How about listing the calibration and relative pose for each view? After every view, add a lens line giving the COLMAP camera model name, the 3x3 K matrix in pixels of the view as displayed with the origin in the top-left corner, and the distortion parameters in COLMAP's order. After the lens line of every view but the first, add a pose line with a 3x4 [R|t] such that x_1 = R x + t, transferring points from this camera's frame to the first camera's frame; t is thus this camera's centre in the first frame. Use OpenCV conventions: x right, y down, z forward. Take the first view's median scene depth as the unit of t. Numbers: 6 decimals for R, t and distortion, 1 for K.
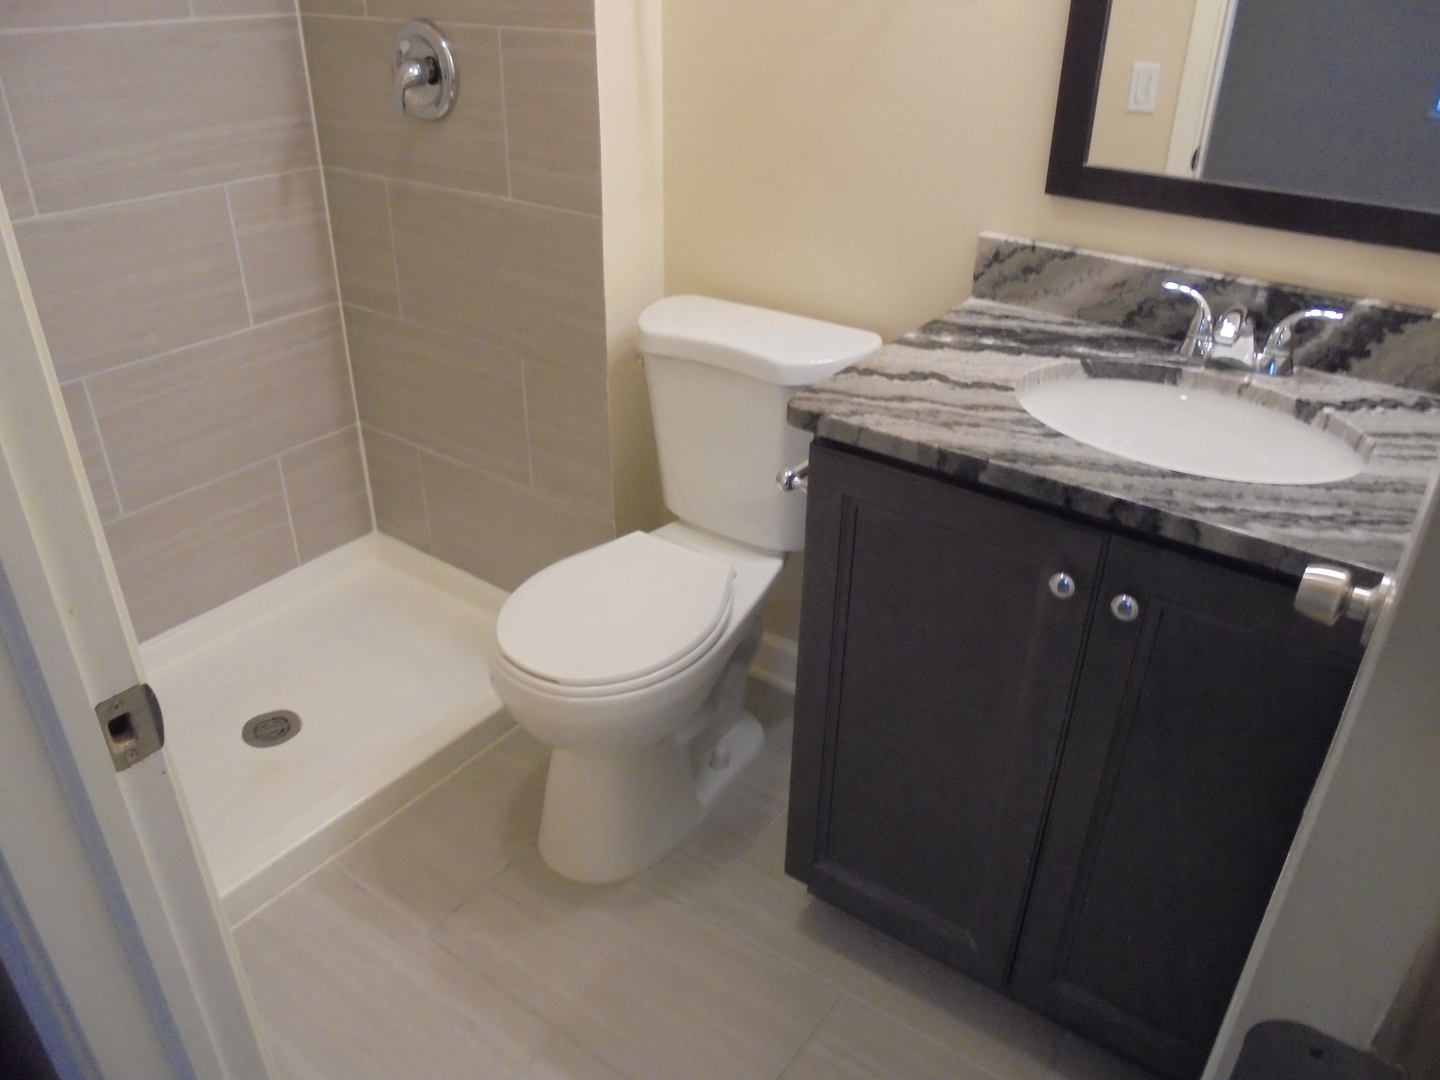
lens RADIAL K [[1085.1, 0, 714.6], [0, 1085.1, 537.0], [0, 0, 1]] dist [-0.129462, 0.107945]
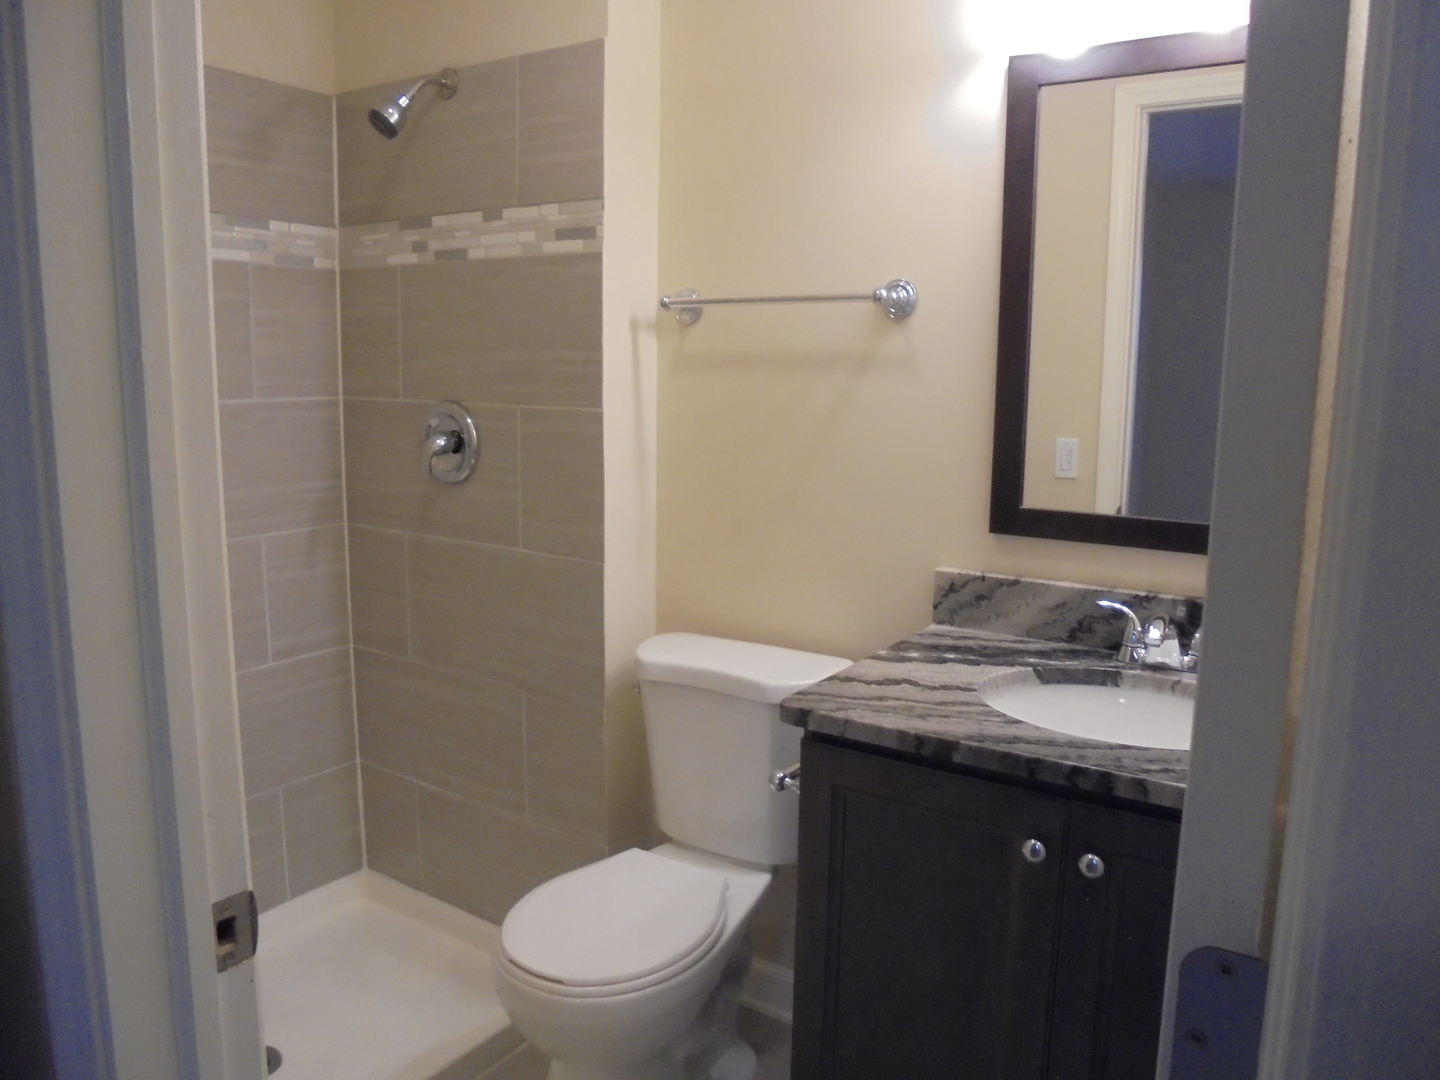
lens RADIAL K [[1085.1, 0, 709.6], [0, 1085.1, 533.1], [0, 0, 1]] dist [-0.129462, 0.107945]
pose [[0.999502, -0.004094, 0.031291, -0.034150], [0.014633, 0.938643, -0.344581, 0.080558], [-0.027961, 0.344867, 0.938235, -0.104681]]
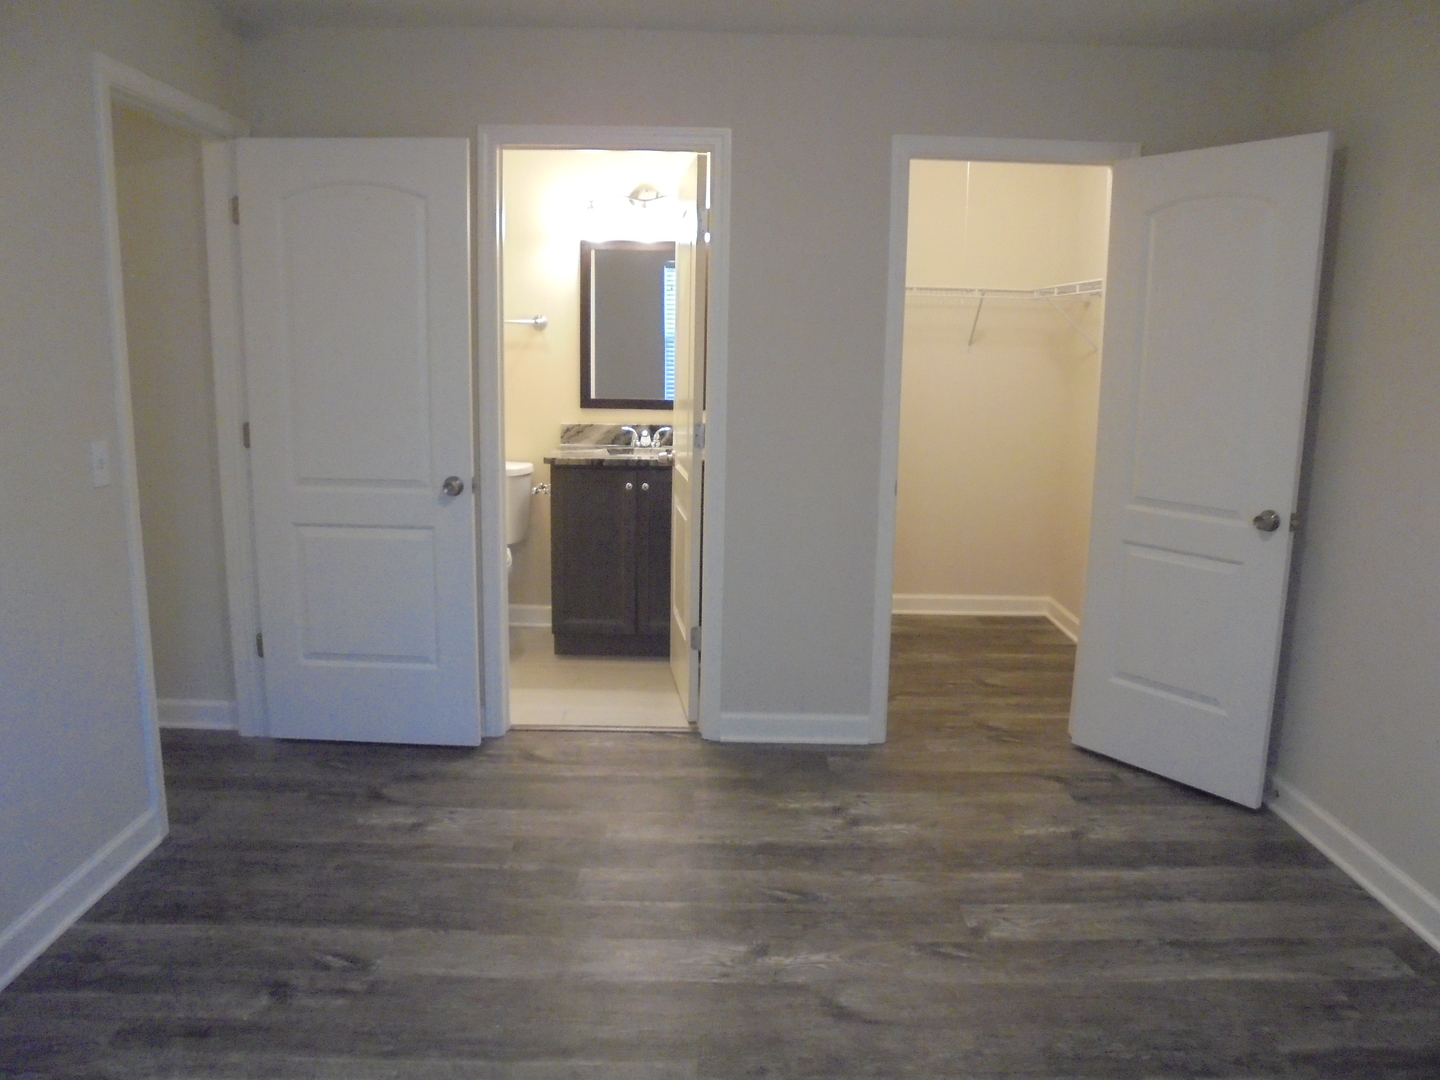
lens RADIAL K [[1085.1, 0, 718.9], [0, 1085.1, 543.8], [0, 0, 1]] dist [-0.129462, 0.107945]
pose [[0.807675, -0.107120, 0.579816, -1.265961], [0.278471, 0.936079, -0.214966, 0.865355], [-0.519727, 0.335085, 0.785877, -1.623270]]
